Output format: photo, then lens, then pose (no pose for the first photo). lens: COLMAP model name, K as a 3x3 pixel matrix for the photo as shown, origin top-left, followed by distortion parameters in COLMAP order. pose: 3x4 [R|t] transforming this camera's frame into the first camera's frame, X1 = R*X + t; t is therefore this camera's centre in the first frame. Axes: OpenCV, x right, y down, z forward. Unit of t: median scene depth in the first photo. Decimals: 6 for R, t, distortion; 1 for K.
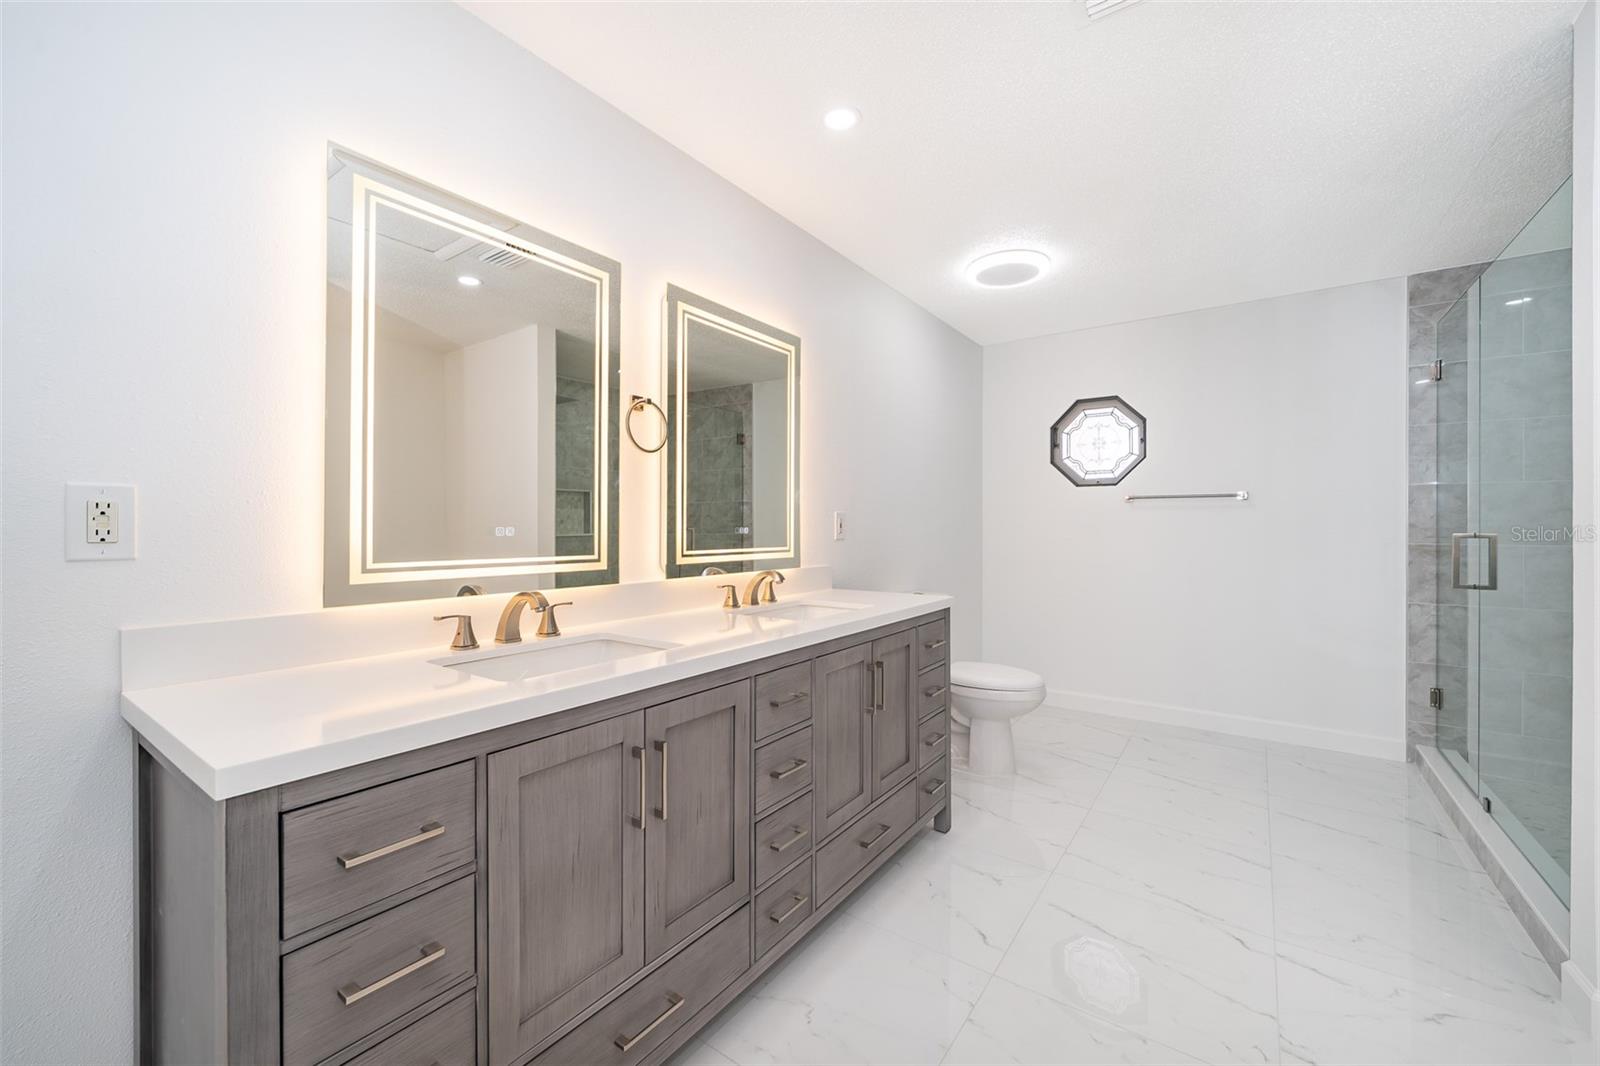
lens RADIAL K [[633.8, 0, 798.1], [0, 633.8, 536.0], [0, 0, 1]] dist [-0.003657, -0.000033]
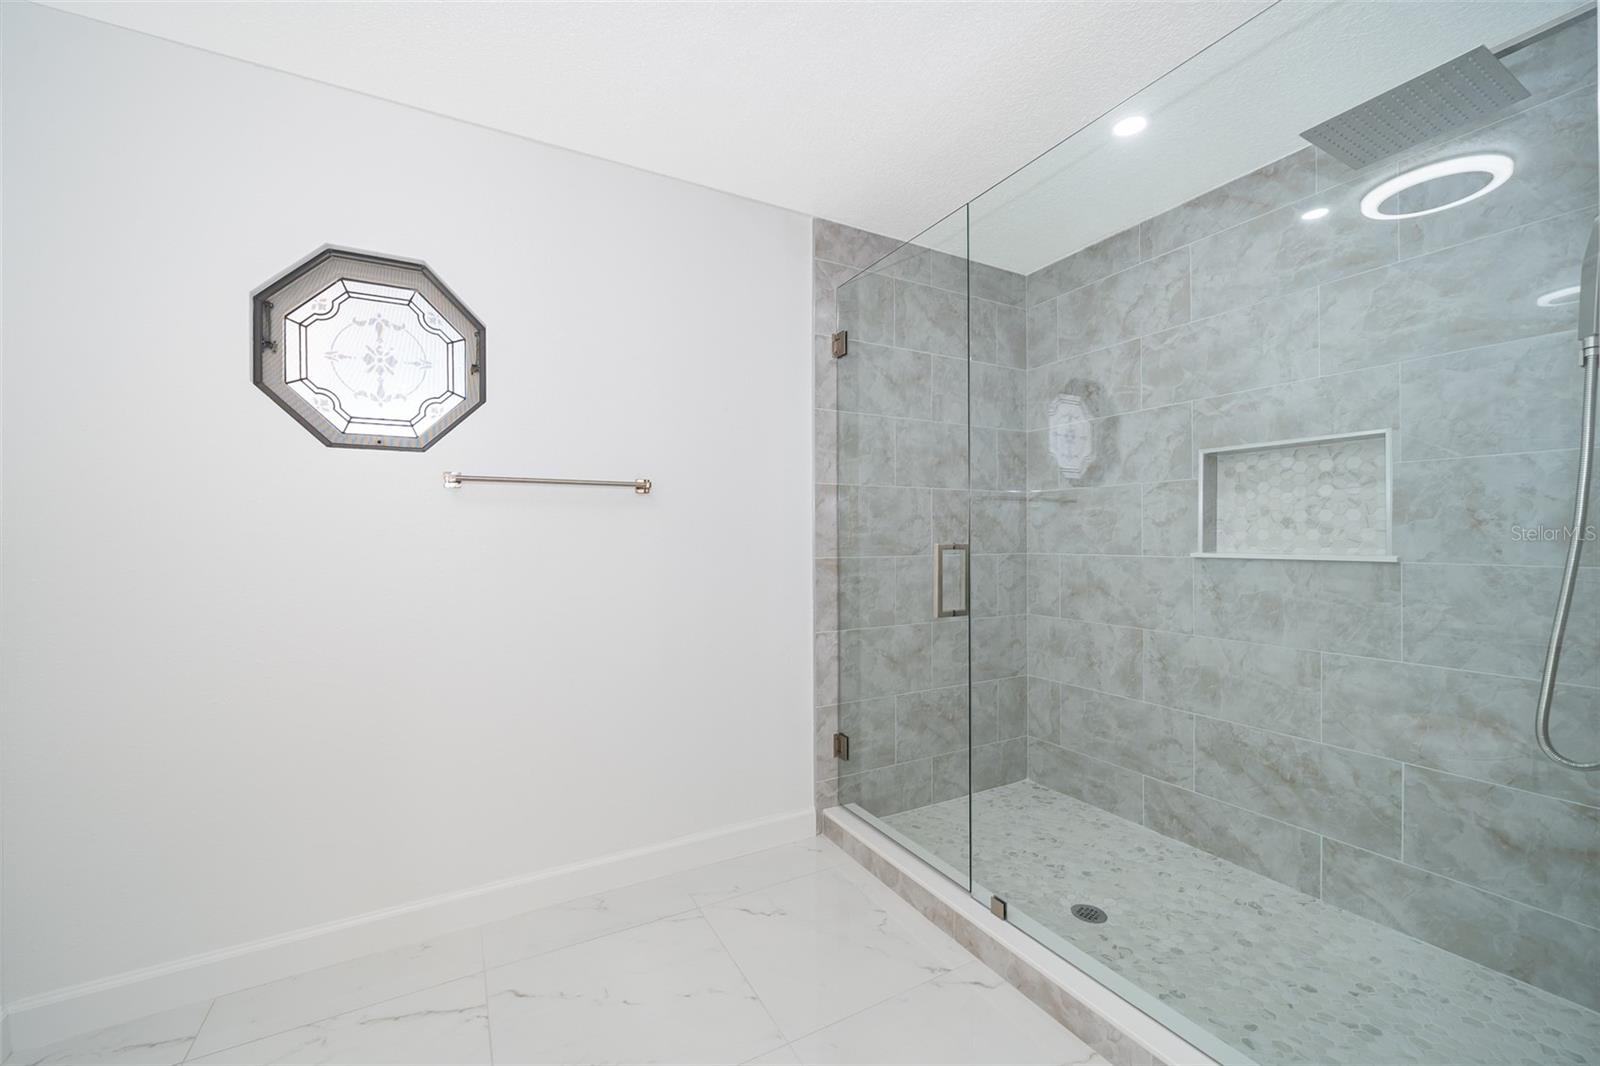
lens RADIAL K [[633.8, 0, 798.1], [0, 633.8, 536.0], [0, 0, 1]] dist [-0.003657, -0.000033]
pose [[0.431982, 0.001714, 0.901880, 0.242122], [0.021879, 0.999684, -0.012380, -0.005955], [-0.901617, 0.025080, 0.431808, 0.673452]]
